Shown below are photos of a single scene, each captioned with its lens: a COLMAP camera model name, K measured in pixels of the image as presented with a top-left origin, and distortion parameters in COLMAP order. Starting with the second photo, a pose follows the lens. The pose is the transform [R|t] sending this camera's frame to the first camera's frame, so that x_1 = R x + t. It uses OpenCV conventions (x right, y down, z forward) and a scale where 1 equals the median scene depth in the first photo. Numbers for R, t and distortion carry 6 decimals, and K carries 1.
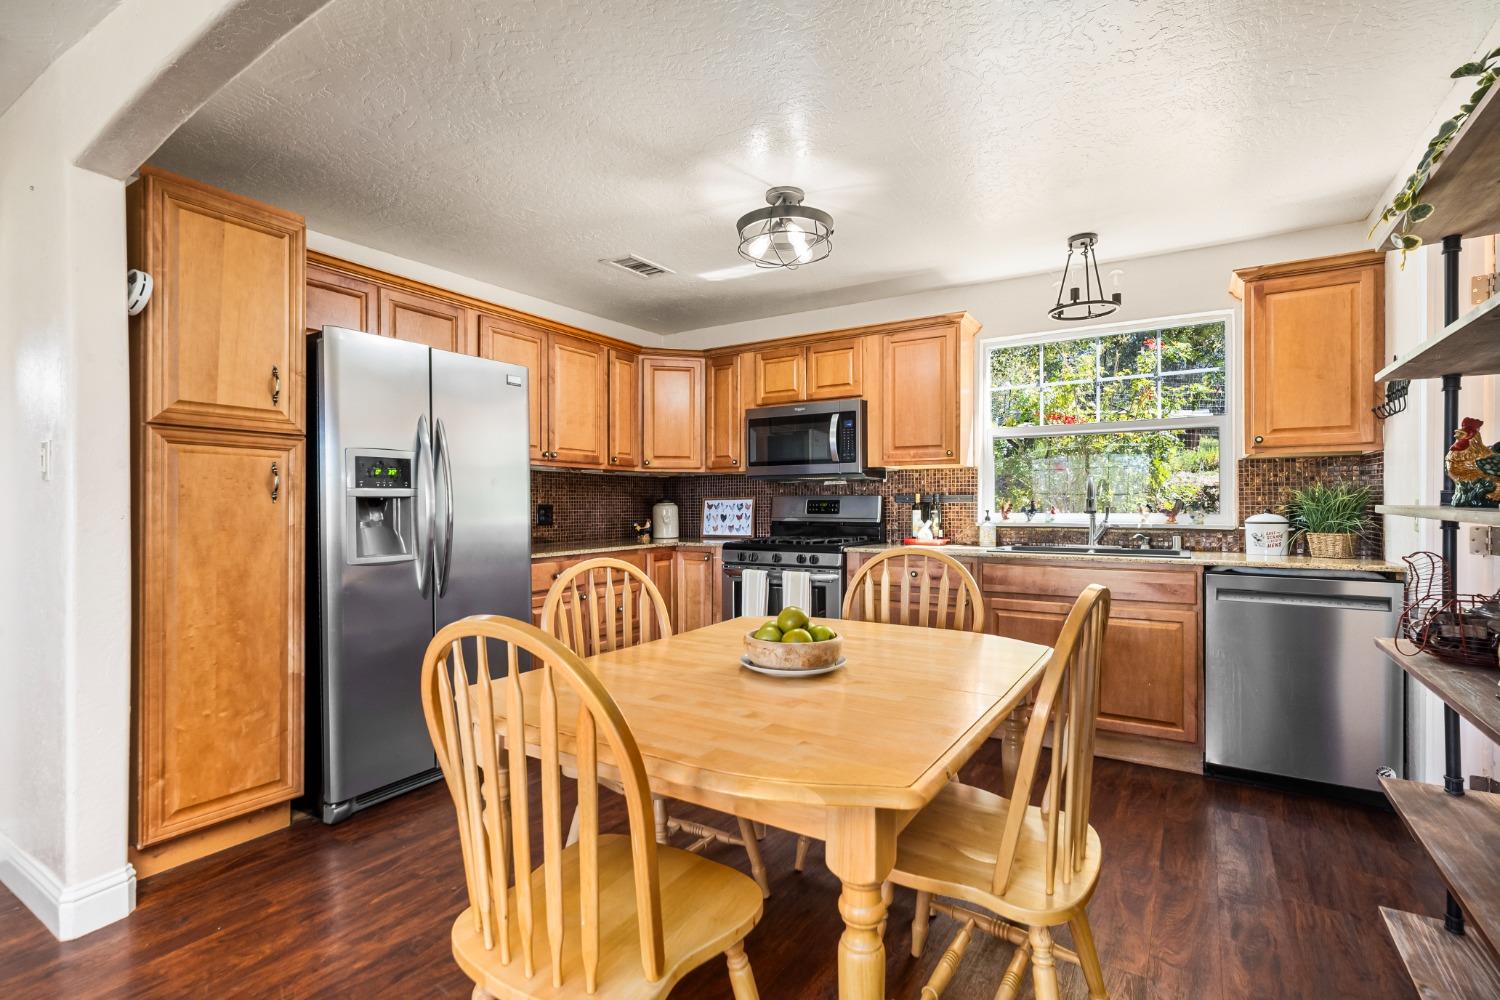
lens RADIAL K [[693.8, 0, 752.2], [0, 693.8, 505.9], [0, 0, 1]] dist [0.000161, 0.000197]
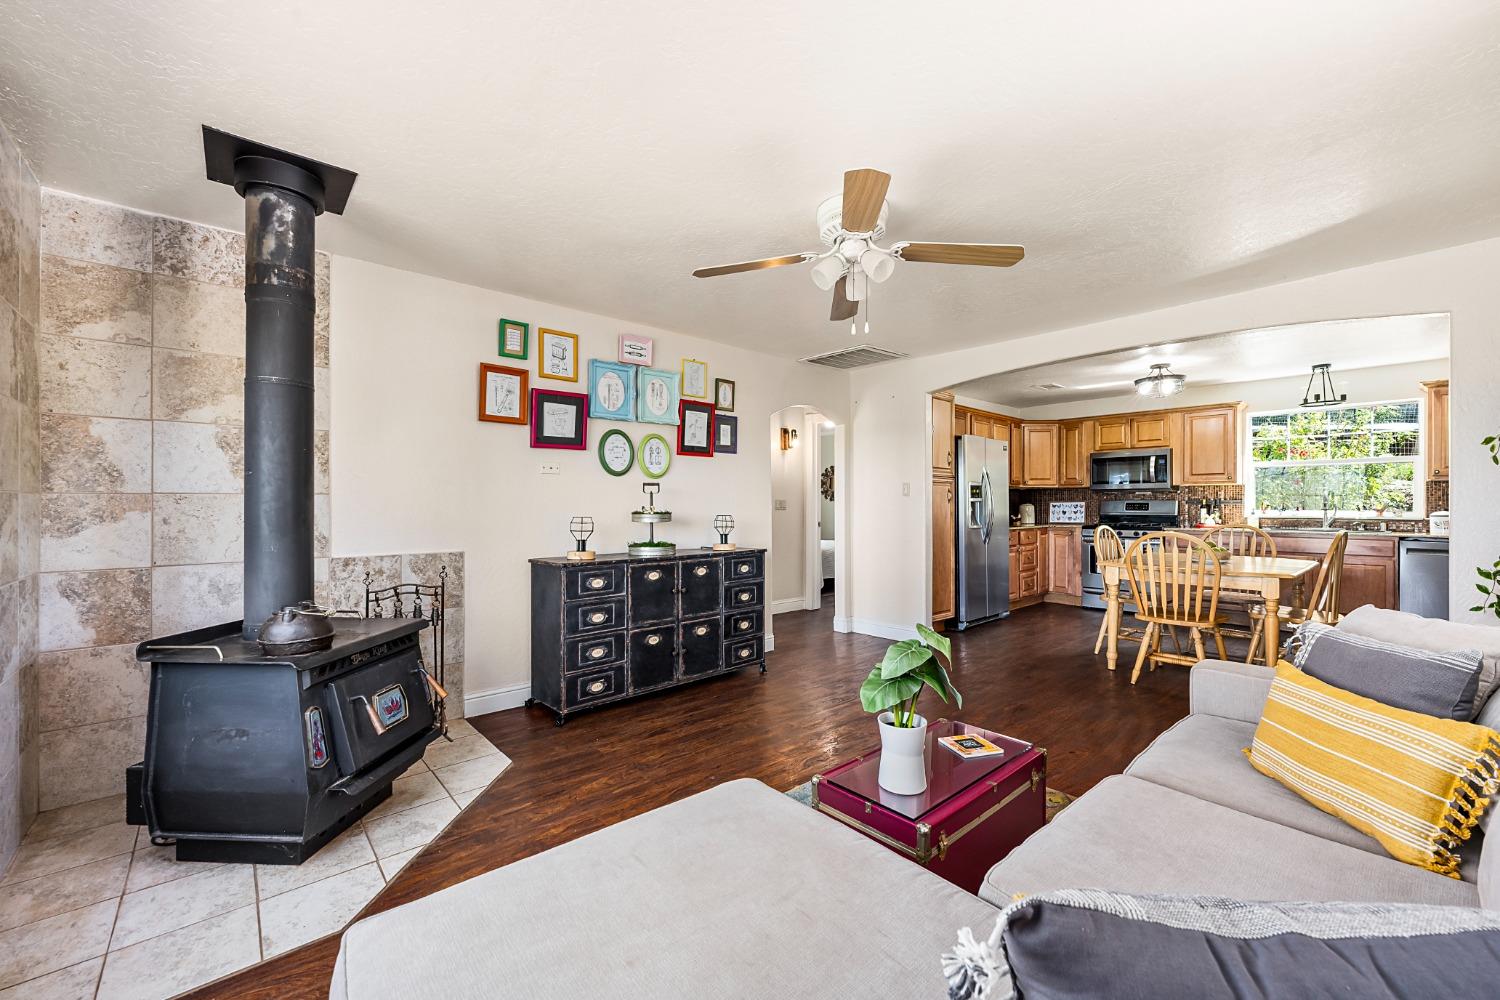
lens RADIAL K [[595.7, 0, 749.2], [0, 595.7, 504.3], [0, 0, 1]] dist [-0.003690, 0.000529]
pose [[0.959755, 0.003768, -0.280813, -0.472331], [-0.004637, 0.999986, -0.002432, 0.004637], [0.280800, 0.003636, 0.959760, -0.829839]]
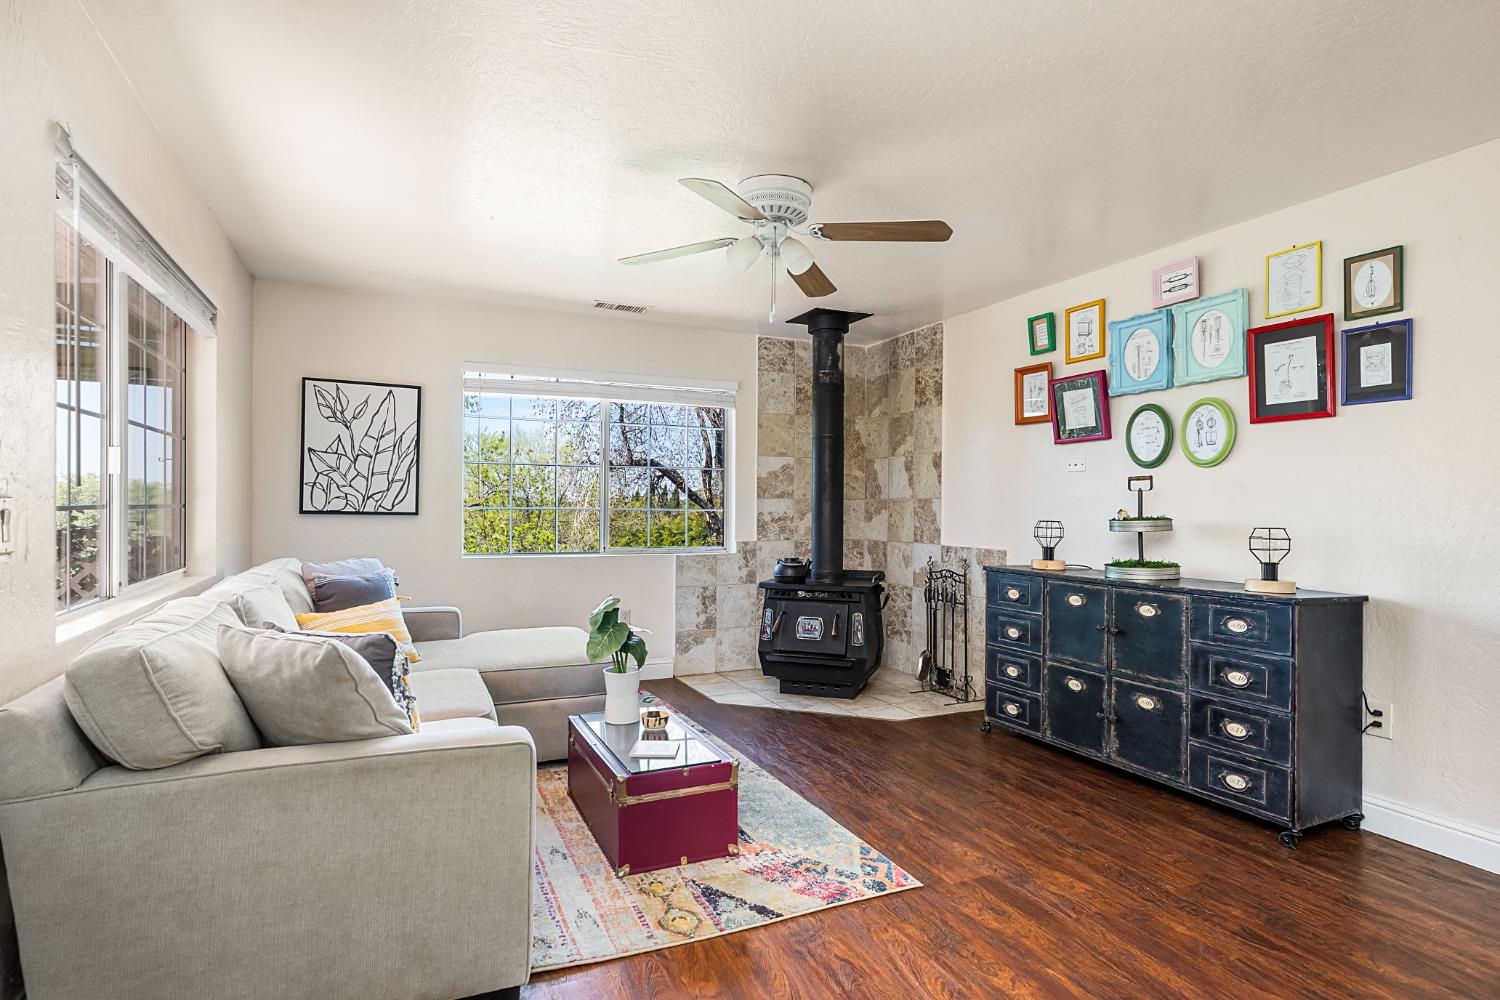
lens RADIAL K [[778.7, 0, 744.9], [0, 778.7, 503.4], [0, 0, 1]] dist [0.002764, -0.001285]
pose [[-0.552984, -0.002741, -0.833187, 0.095374], [-0.009810, 0.999947, 0.003221, 0.000684], [0.833134, 0.009955, -0.552982, 0.175002]]
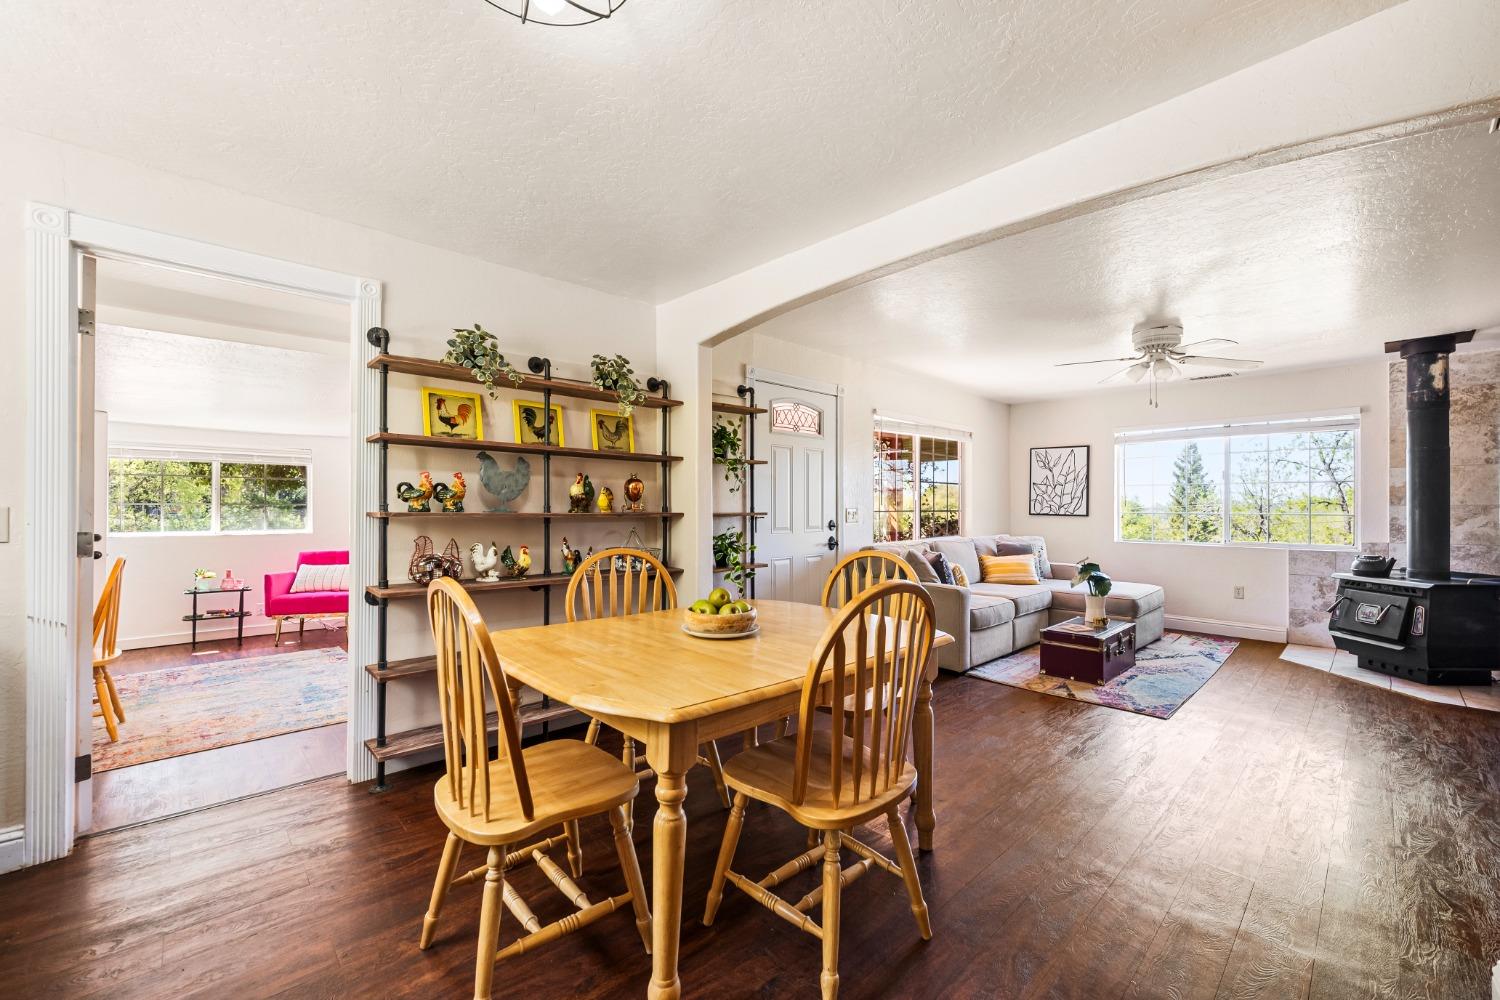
lens RADIAL K [[595.7, 0, 753.0], [0, 595.7, 506.8], [0, 0, 1]] dist [-0.003690, 0.000529]
pose [[-0.969270, 0.000330, 0.246001, -0.125732], [0.001604, 0.999986, 0.004975, -0.008602], [-0.245996, 0.005216, -0.969257, 0.927059]]
